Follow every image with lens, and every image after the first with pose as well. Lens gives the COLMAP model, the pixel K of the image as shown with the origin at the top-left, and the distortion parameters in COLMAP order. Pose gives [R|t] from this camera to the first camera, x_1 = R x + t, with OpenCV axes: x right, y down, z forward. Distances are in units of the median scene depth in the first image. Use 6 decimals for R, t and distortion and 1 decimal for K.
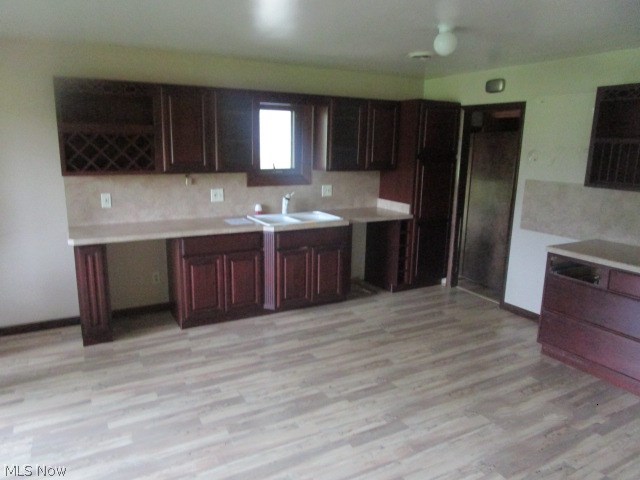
lens RADIAL K [[461.3, 0, 317.9], [0, 461.3, 238.0], [0, 0, 1]] dist [-0.022269, 0.006337]
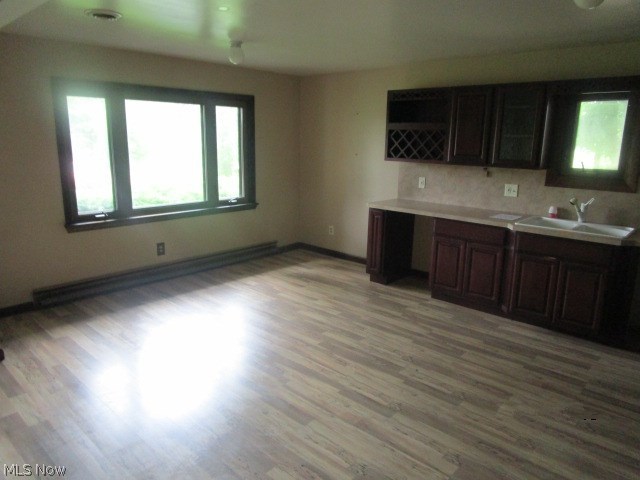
lens RADIAL K [[461.3, 0, 317.7], [0, 461.3, 241.8], [0, 0, 1]] dist [-0.022269, 0.006337]
pose [[0.316042, 0.202411, -0.926902, 0.737266], [-0.202872, 0.968798, 0.142387, -0.050648], [0.926801, 0.143042, 0.347244, 0.336911]]
